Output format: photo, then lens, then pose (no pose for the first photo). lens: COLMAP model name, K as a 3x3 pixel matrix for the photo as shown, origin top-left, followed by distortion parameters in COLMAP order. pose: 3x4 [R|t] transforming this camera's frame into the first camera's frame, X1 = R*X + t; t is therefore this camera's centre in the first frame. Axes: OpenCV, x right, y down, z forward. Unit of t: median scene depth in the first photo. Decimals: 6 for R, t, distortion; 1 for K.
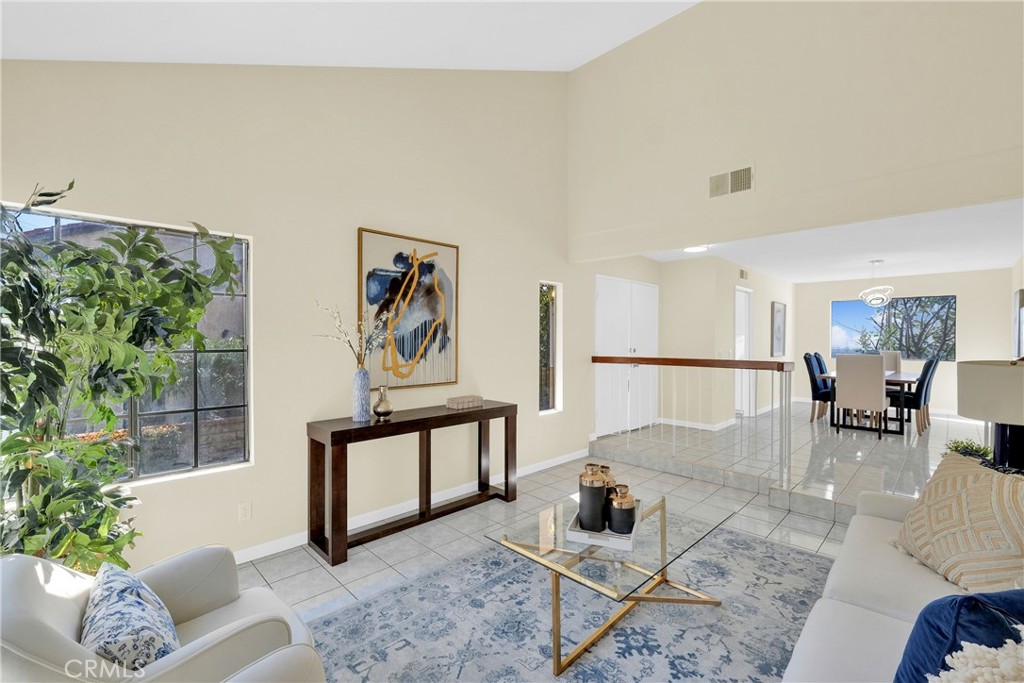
lens RADIAL K [[444.1, 0, 508.9], [0, 444.1, 342.9], [0, 0, 1]] dist [-0.001266, -0.000424]
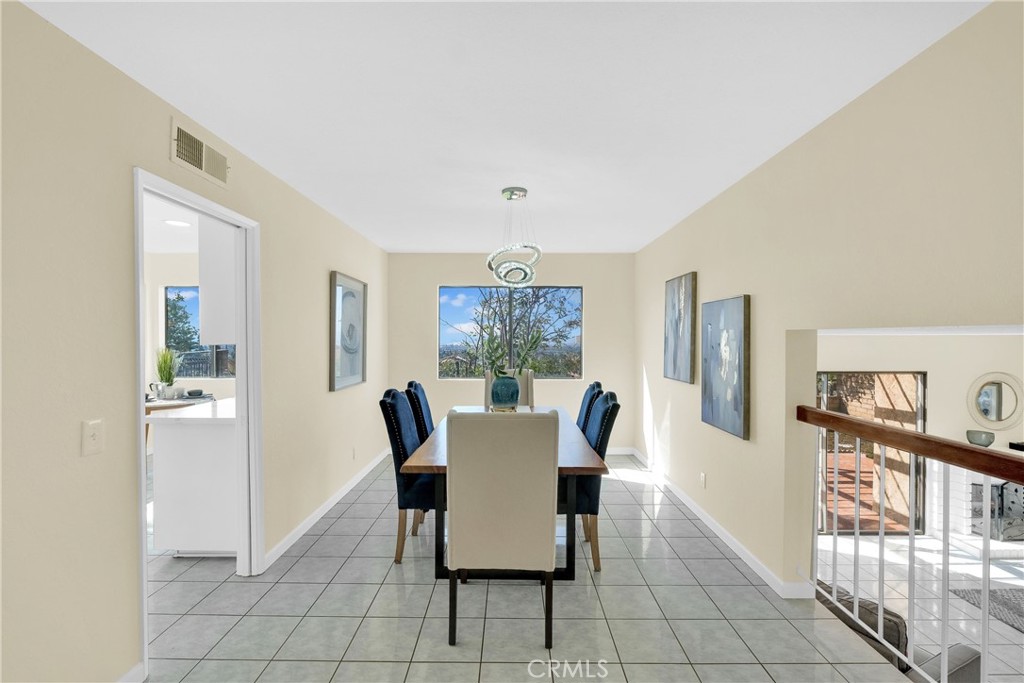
lens RADIAL K [[444.1, 0, 508.9], [0, 444.1, 342.9], [0, 0, 1]] dist [-0.001266, -0.000424]
pose [[0.710531, -0.010052, 0.703594, 0.469703], [0.004481, 0.999942, 0.009761, -0.026528], [-0.703652, -0.003783, 0.710535, 0.639758]]
